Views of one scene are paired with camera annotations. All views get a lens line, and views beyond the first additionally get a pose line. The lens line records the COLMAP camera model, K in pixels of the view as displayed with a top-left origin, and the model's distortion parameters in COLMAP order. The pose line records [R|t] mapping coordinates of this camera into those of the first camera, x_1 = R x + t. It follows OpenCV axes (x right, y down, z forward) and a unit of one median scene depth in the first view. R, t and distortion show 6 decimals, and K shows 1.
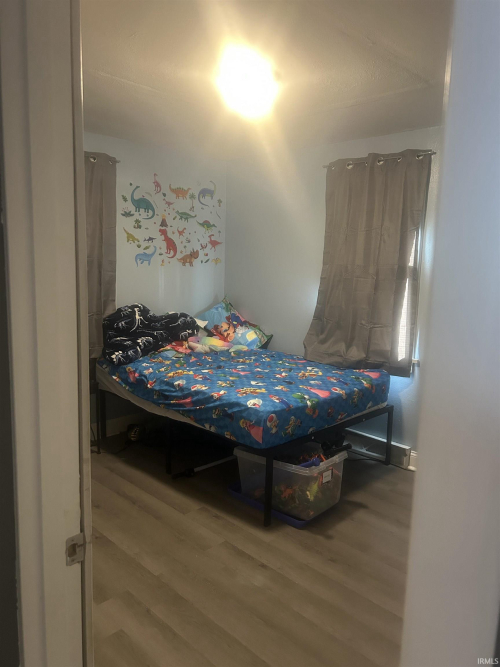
lens RADIAL K [[503.6, 0, 251.4], [0, 503.6, 336.4], [0, 0, 1]] dist [0.044679, -0.031574]
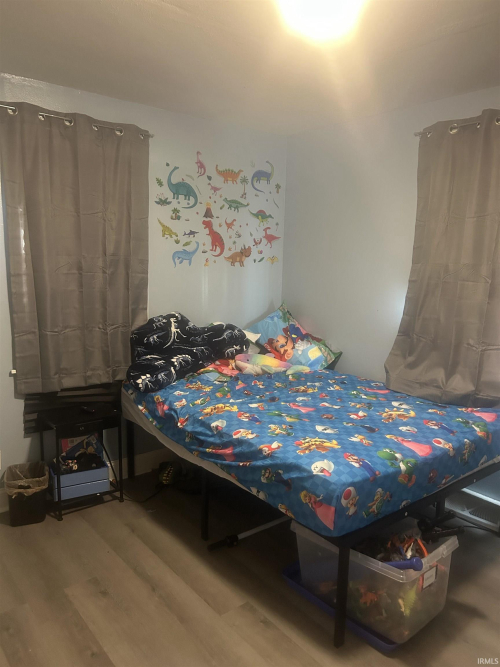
lens RADIAL K [[503.6, 0, 249.7], [0, 503.6, 336.6], [0, 0, 1]] dist [0.044679, -0.031574]
pose [[0.992801, 0.014097, -0.118941, -0.009437], [-0.014027, 0.999901, 0.001427, -0.032391], [0.118949, 0.000251, 0.992900, 0.234281]]
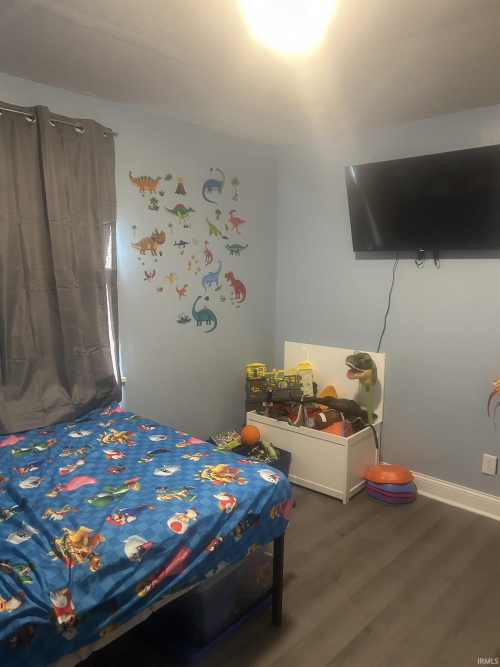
lens RADIAL K [[503.6, 0, 249.8], [0, 503.6, 334.7], [0, 0, 1]] dist [0.044679, -0.031574]
pose [[-0.007519, -0.174974, 0.984544, -0.484058], [0.142493, 0.974337, 0.174248, -0.137878], [-0.989767, 0.141600, 0.017607, 0.736883]]
